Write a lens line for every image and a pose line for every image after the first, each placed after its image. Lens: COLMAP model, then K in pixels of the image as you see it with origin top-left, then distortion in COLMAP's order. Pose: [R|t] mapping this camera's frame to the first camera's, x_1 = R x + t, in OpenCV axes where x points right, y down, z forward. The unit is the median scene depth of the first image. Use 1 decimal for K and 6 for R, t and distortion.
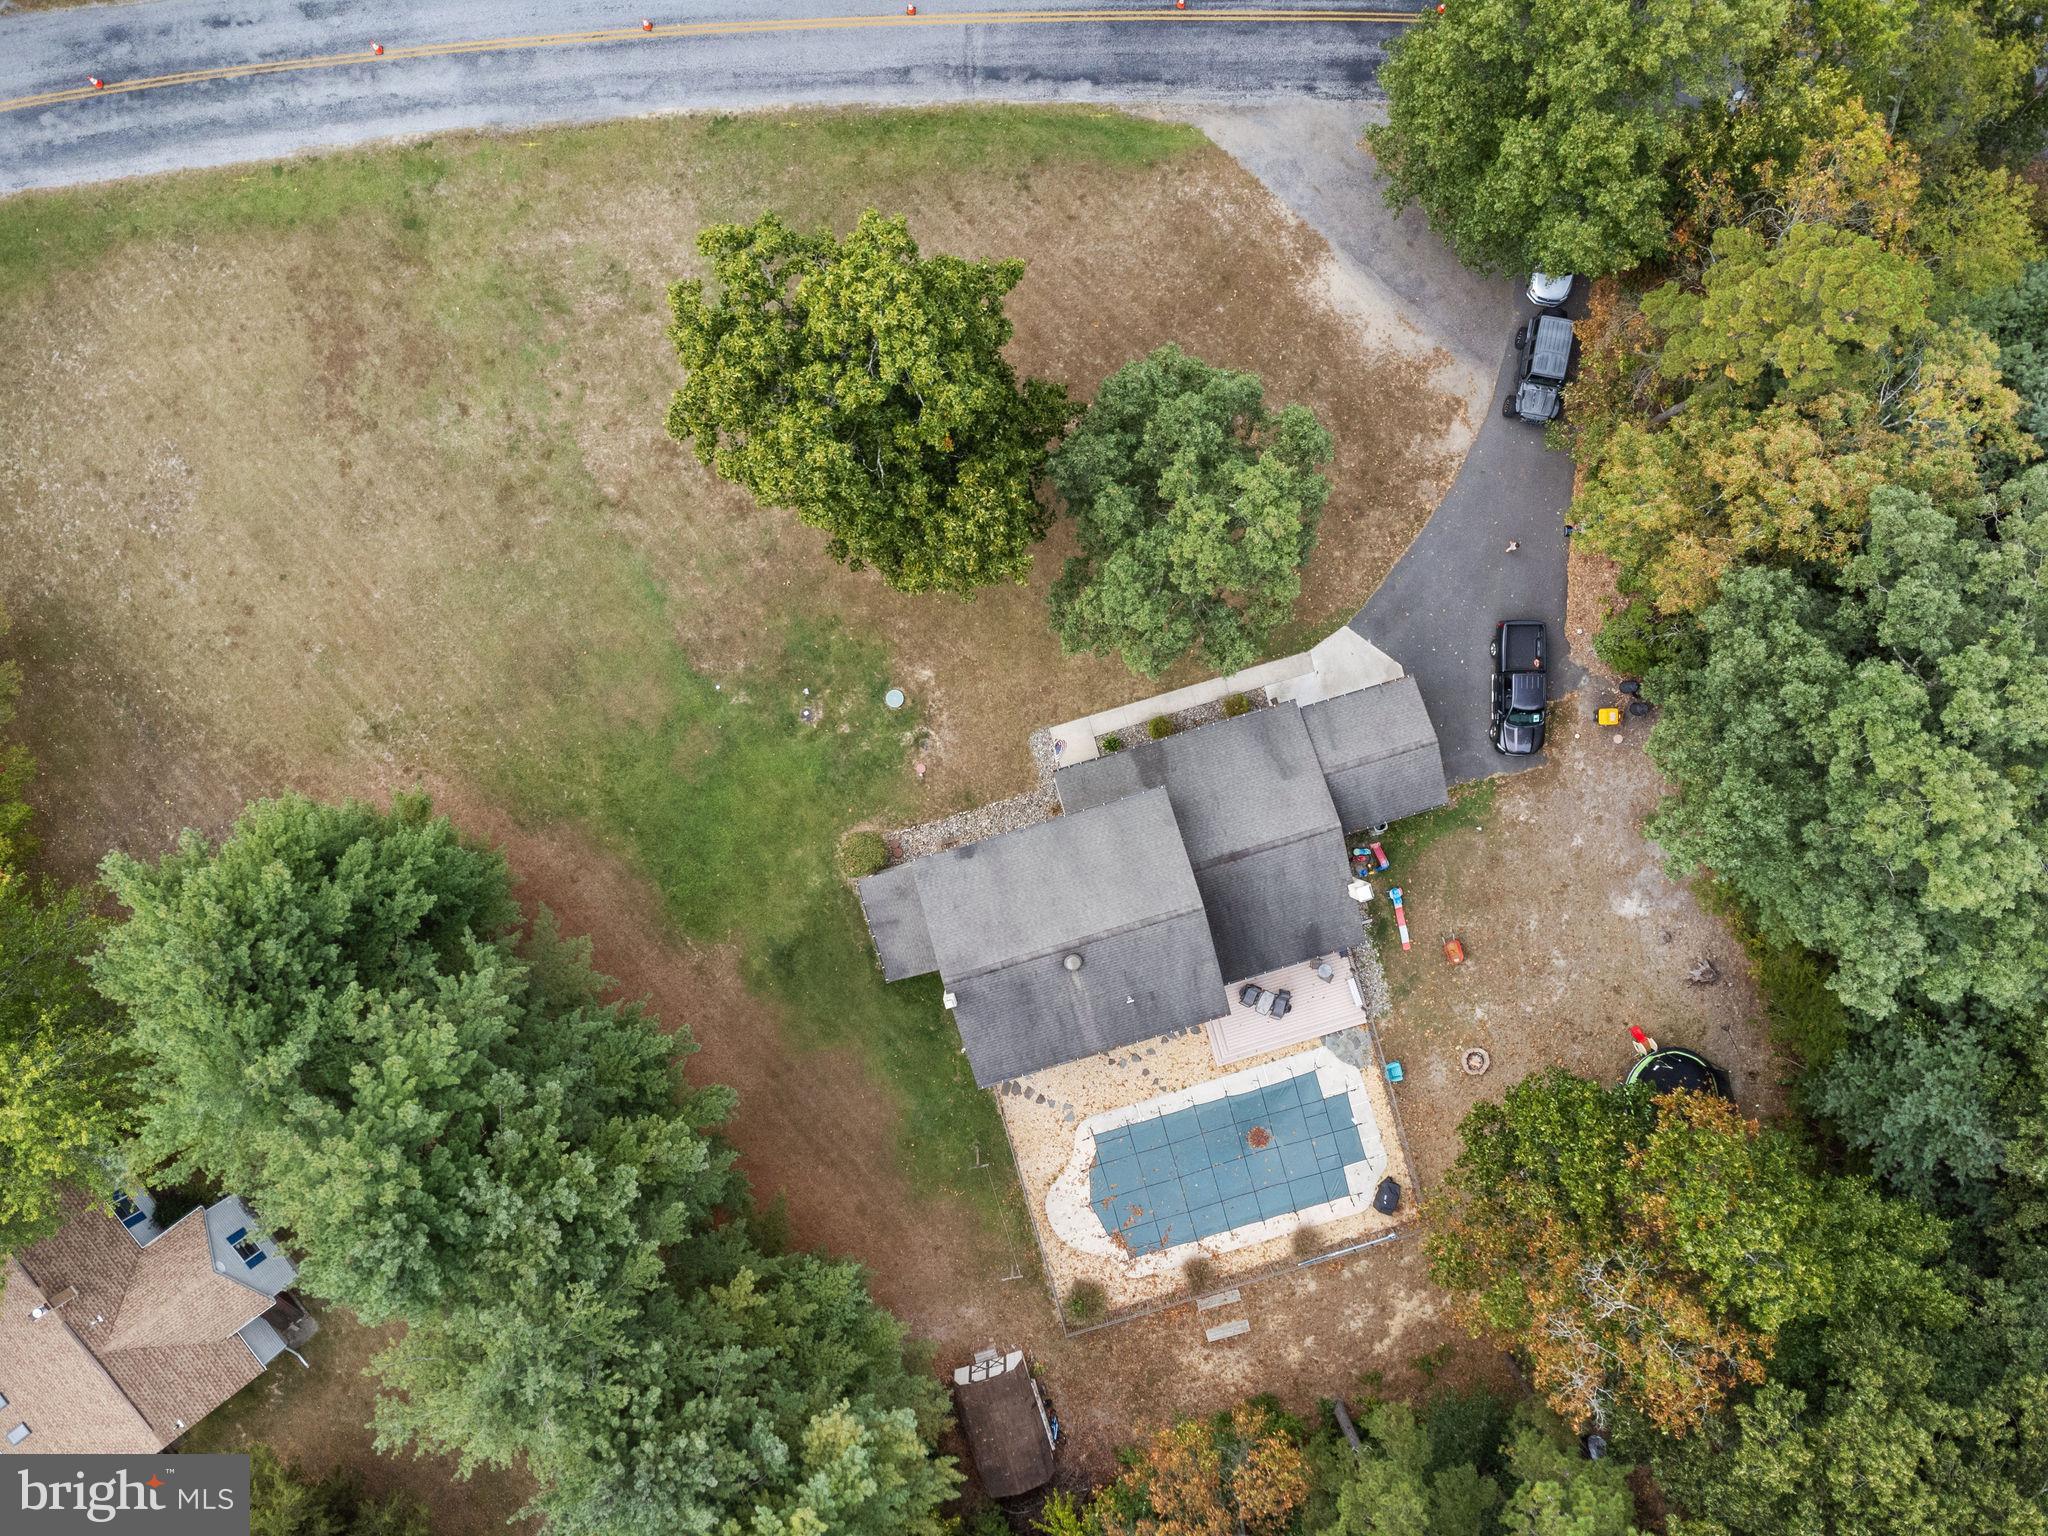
lens RADIAL K [[1471.0, 0, 1014.7], [0, 1471.0, 786.1], [0, 0, 1]] dist [0.006860, 0.000810]
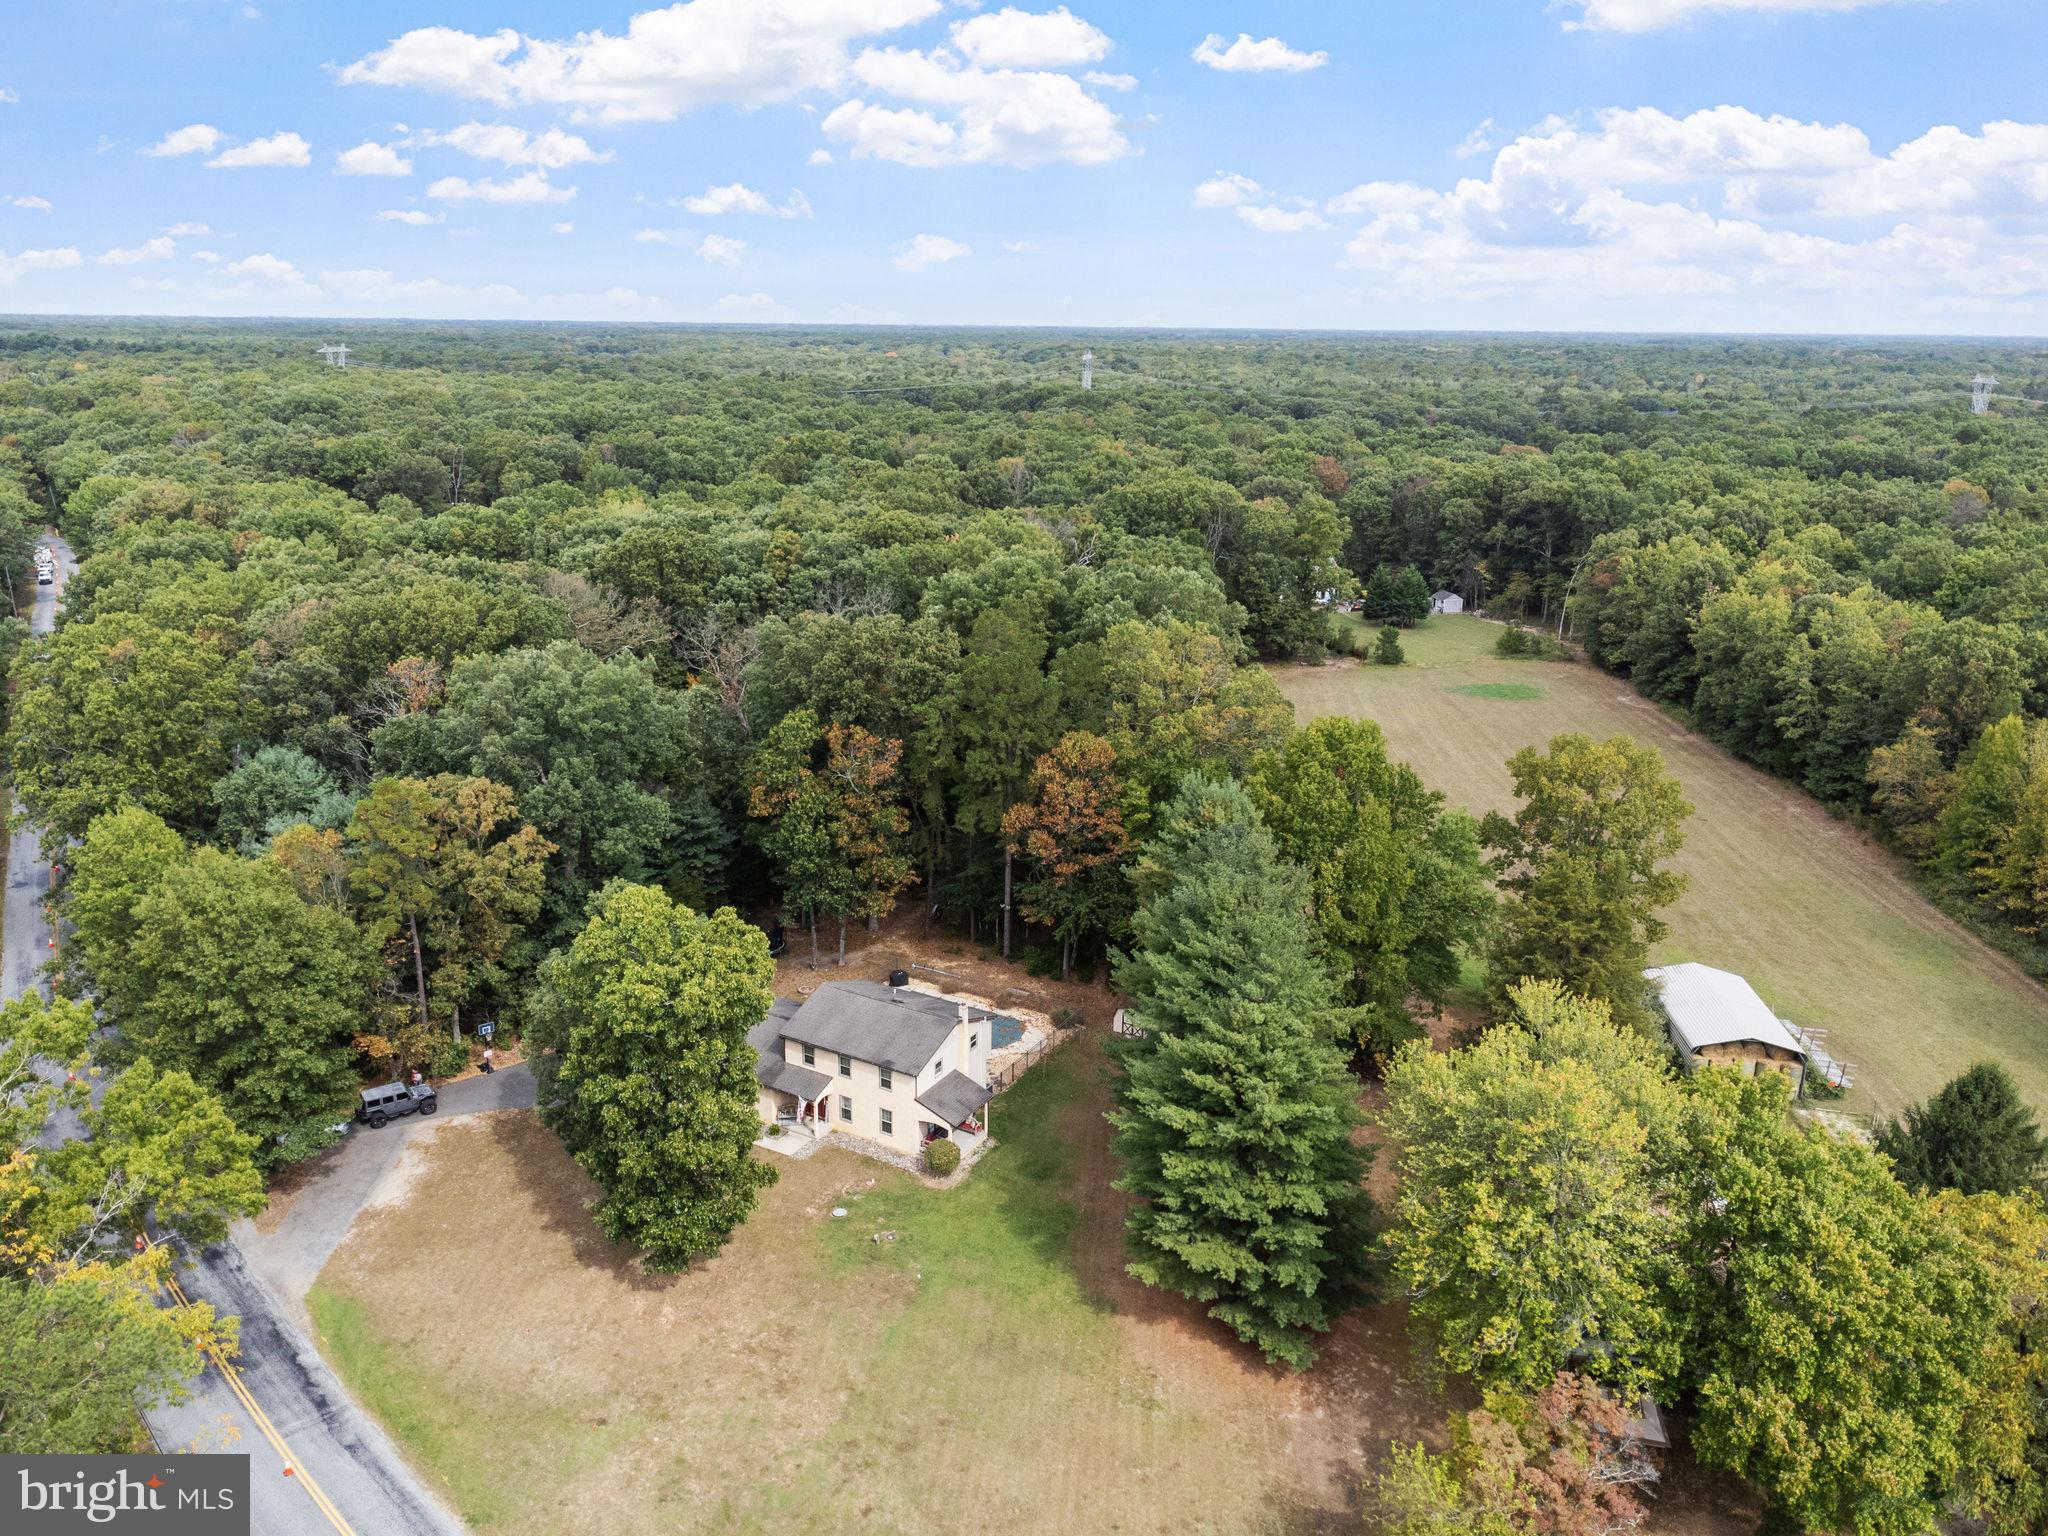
lens RADIAL K [[1471.0, 0, 1020.9], [0, 1471.0, 770.5], [0, 0, 1]] dist [0.006860, 0.000810]
pose [[-0.688404, -0.232341, 0.687108, -1.010932], [0.725315, -0.215168, 0.653927, -0.721330], [-0.004090, 0.948536, 0.316643, 0.209144]]
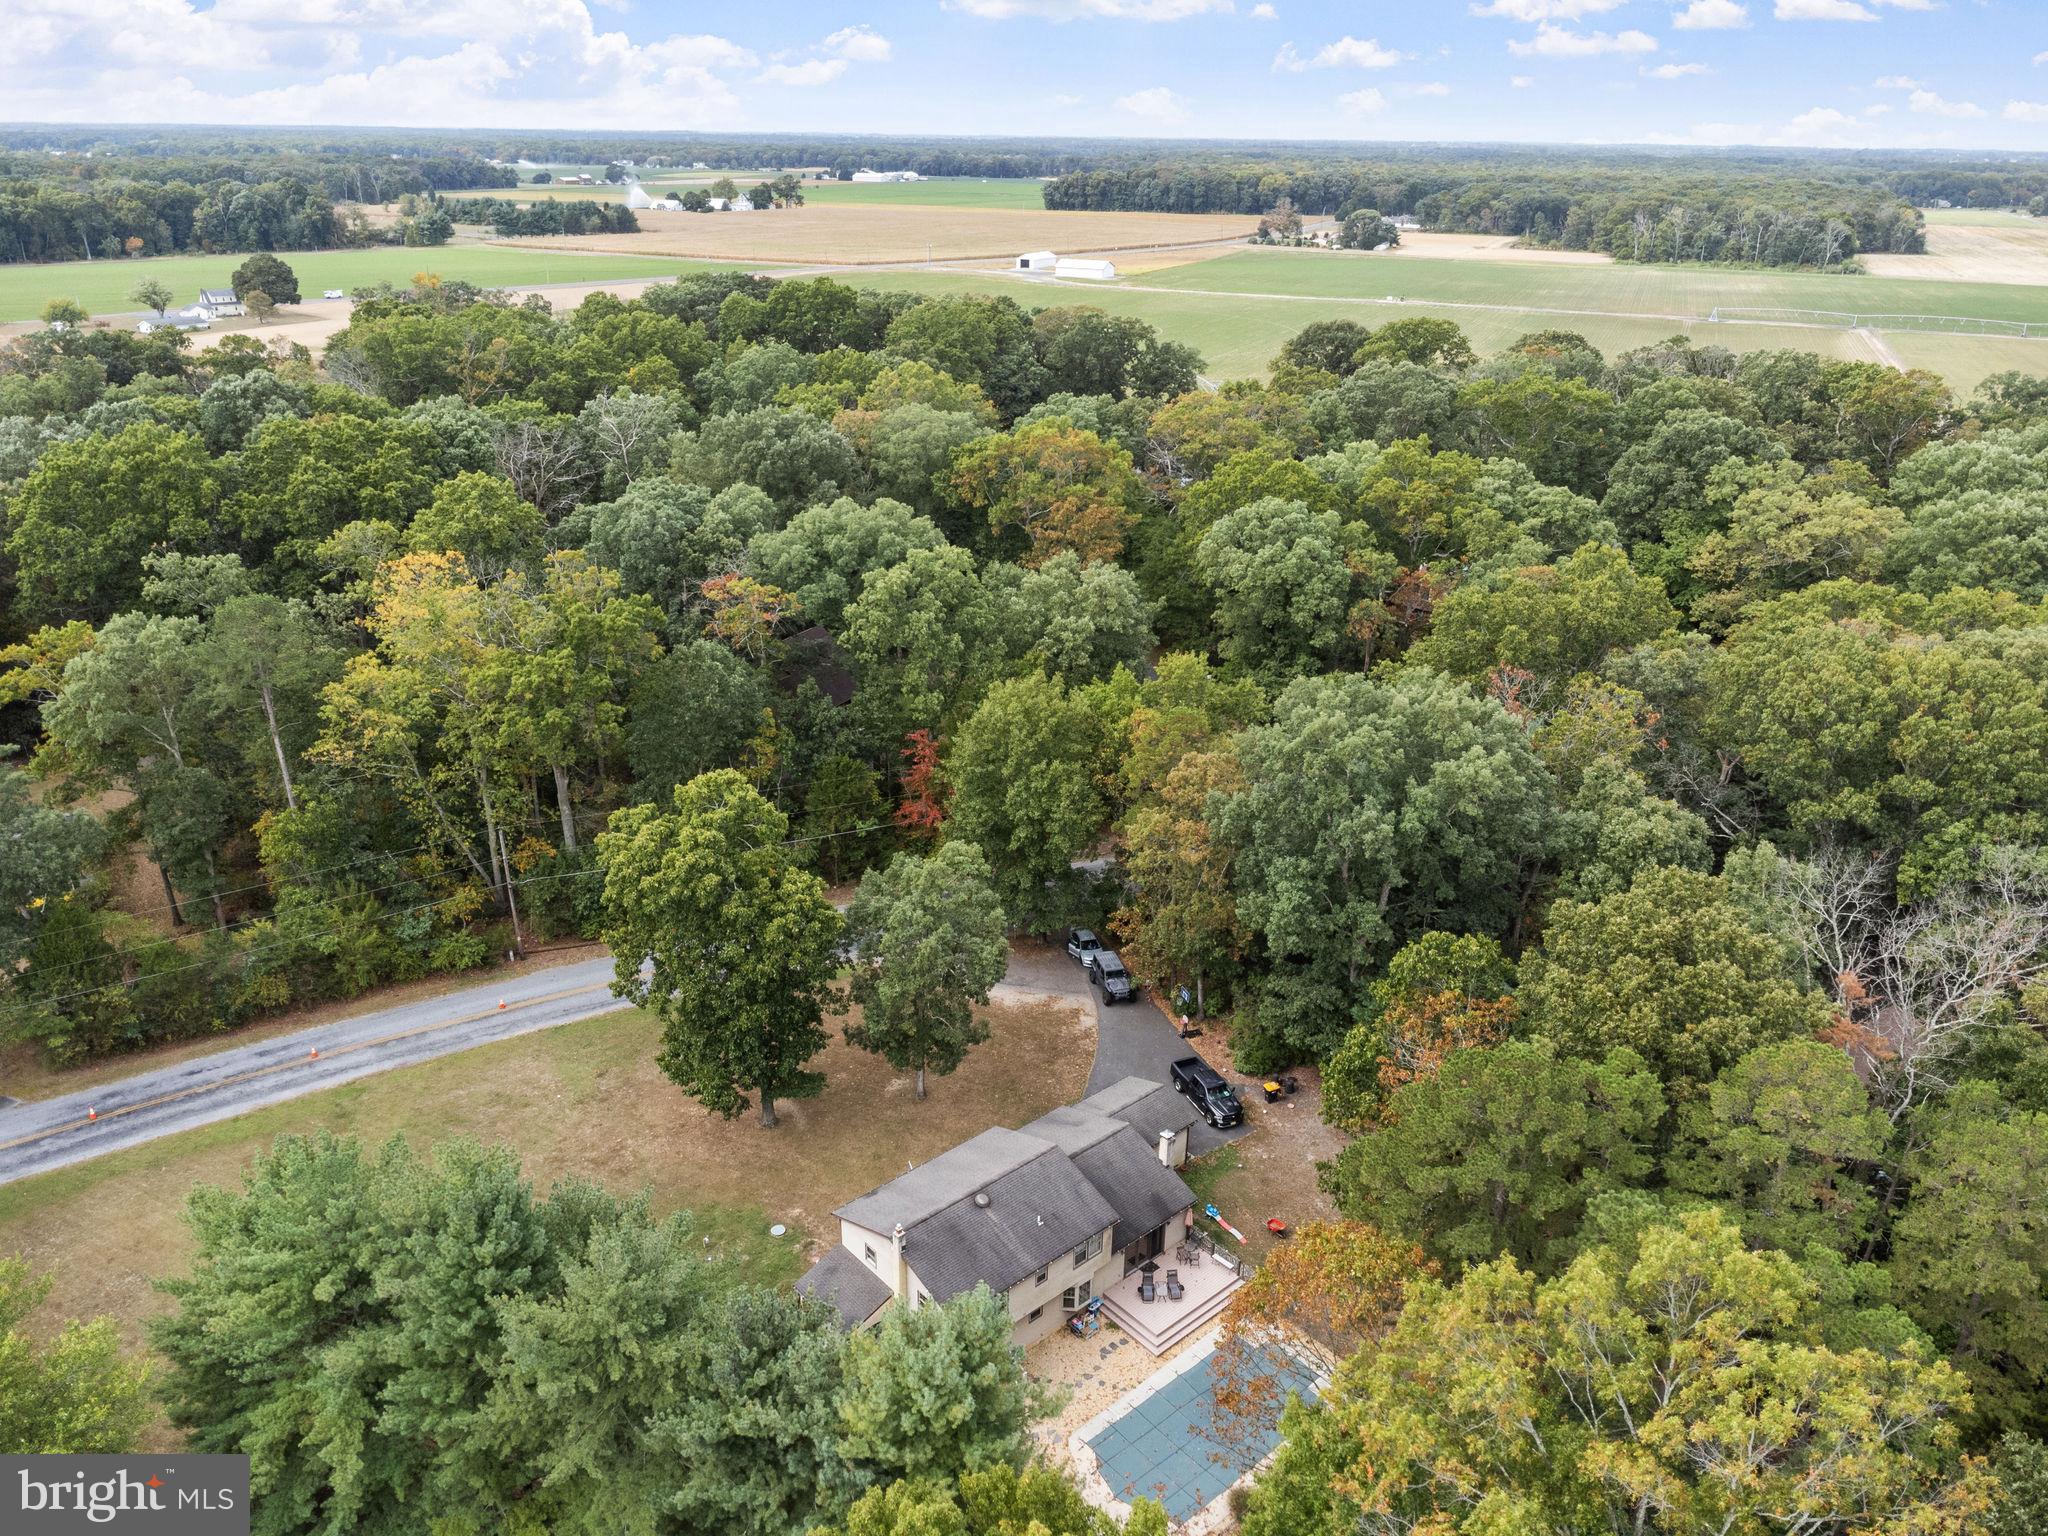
lens RADIAL K [[1471.0, 0, 1025.5], [0, 1471.0, 769.2], [0, 0, 1]] dist [0.006860, 0.000810]
pose [[0.905864, -0.169523, 0.388165, -0.307945], [0.423482, 0.343927, -0.838080, 0.932597], [0.008573, 0.923567, 0.383341, 0.174625]]
